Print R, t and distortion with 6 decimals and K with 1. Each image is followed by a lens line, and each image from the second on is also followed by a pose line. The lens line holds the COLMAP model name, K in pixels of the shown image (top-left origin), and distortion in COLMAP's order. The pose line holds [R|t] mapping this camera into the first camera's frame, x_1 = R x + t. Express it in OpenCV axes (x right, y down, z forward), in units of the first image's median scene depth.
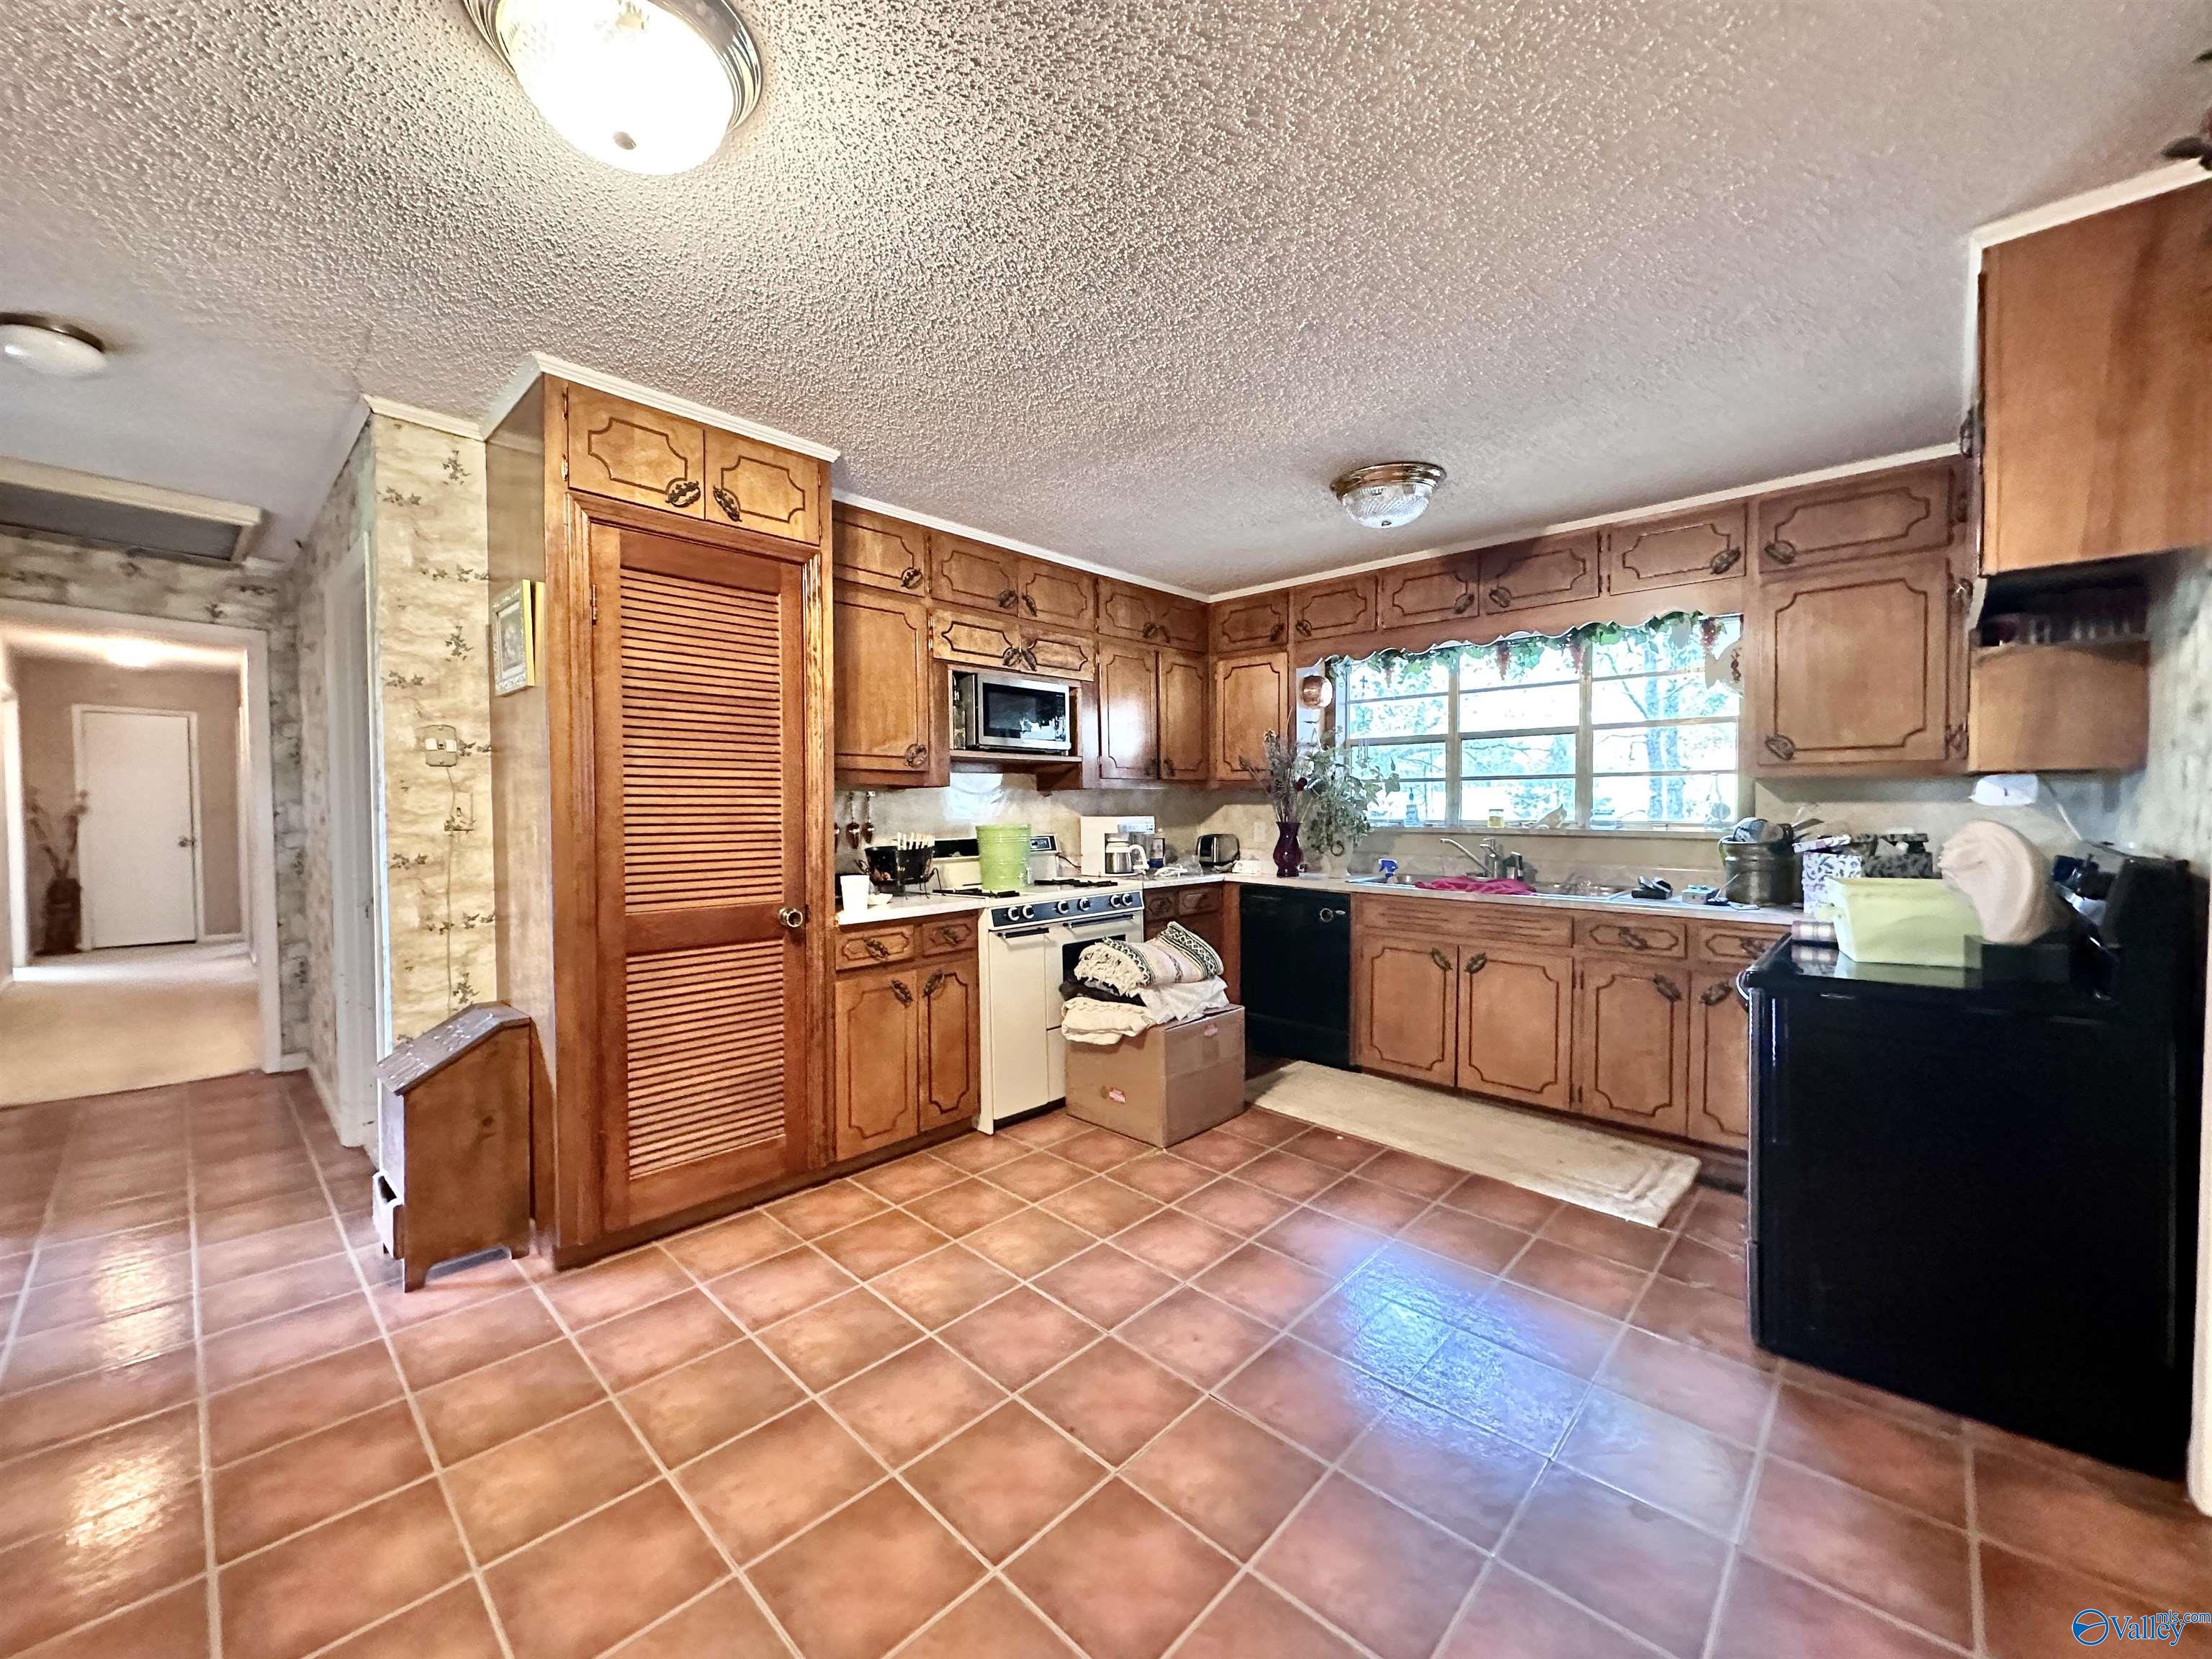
lens RADIAL K [[882.2, 0, 1107.9], [0, 882.2, 823.9], [0, 0, 1]] dist [-0.007718, 0.000106]
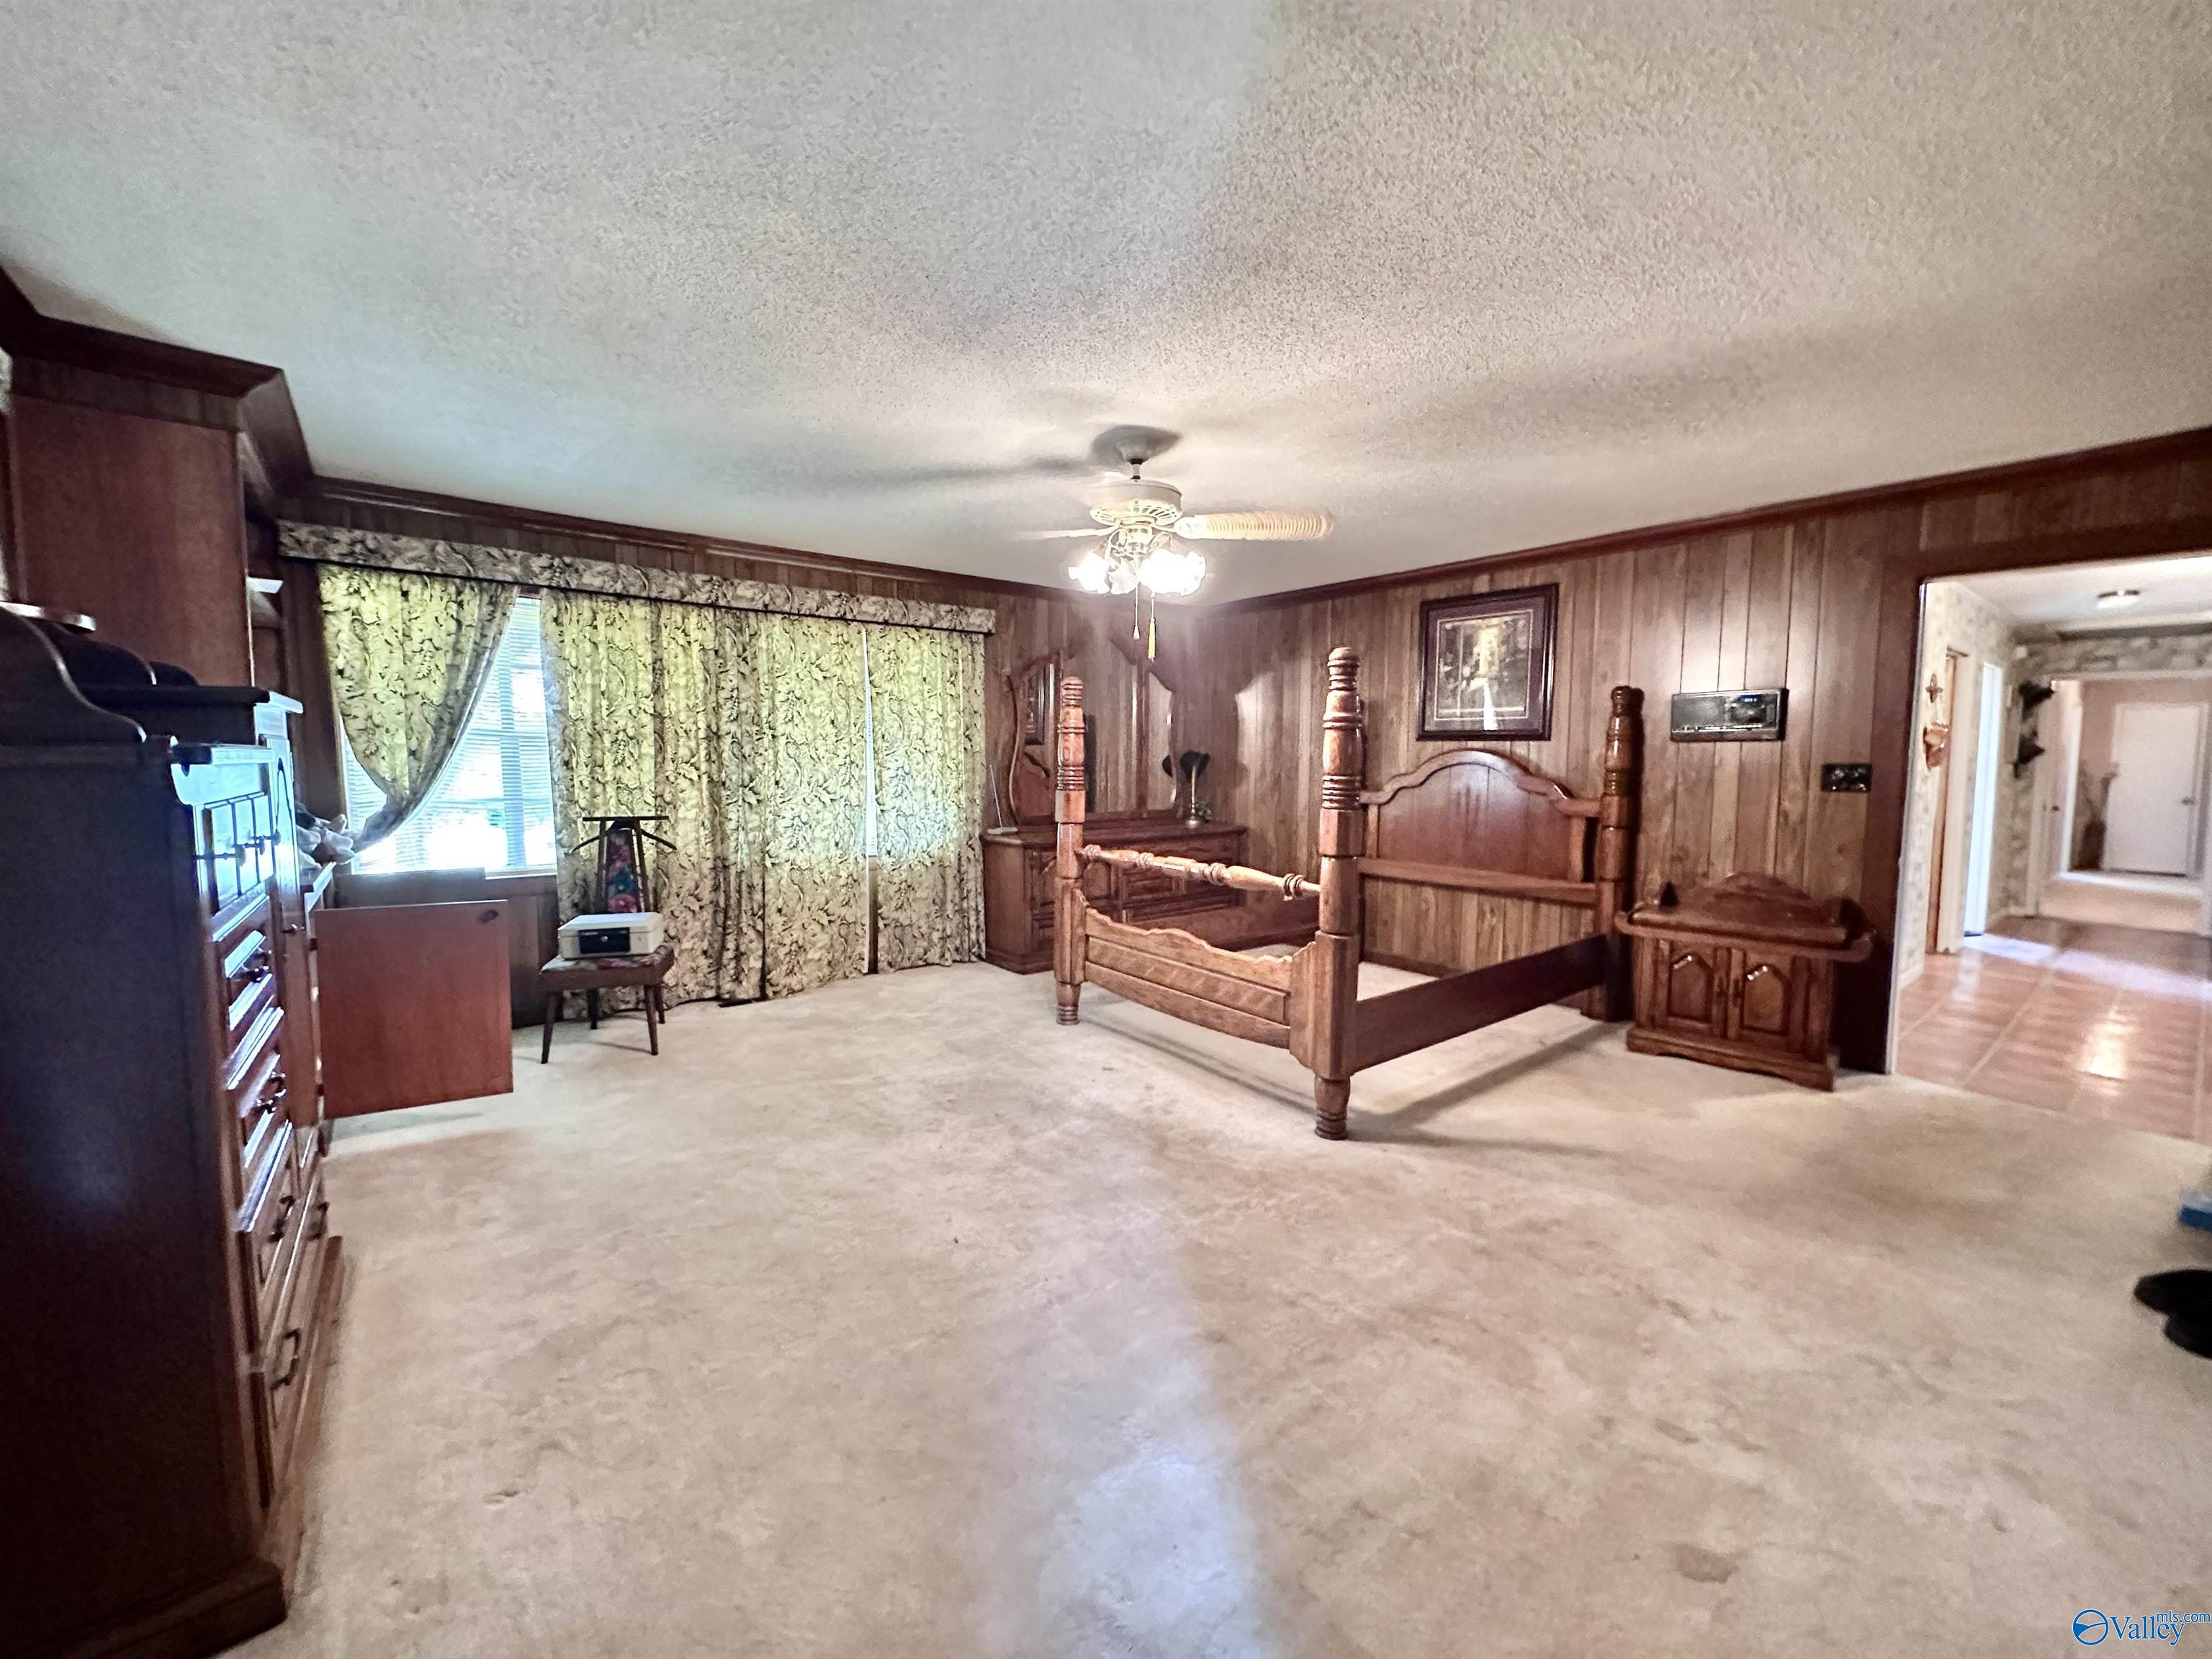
lens RADIAL K [[882.2, 0, 1111.0], [0, 882.2, 829.6], [0, 0, 1]] dist [-0.007718, 0.000106]
pose [[-0.151283, 0.078585, -0.985362, 0.587913], [-0.034368, 0.995814, 0.084695, 0.008640], [0.987893, 0.046678, -0.147949, -0.489659]]
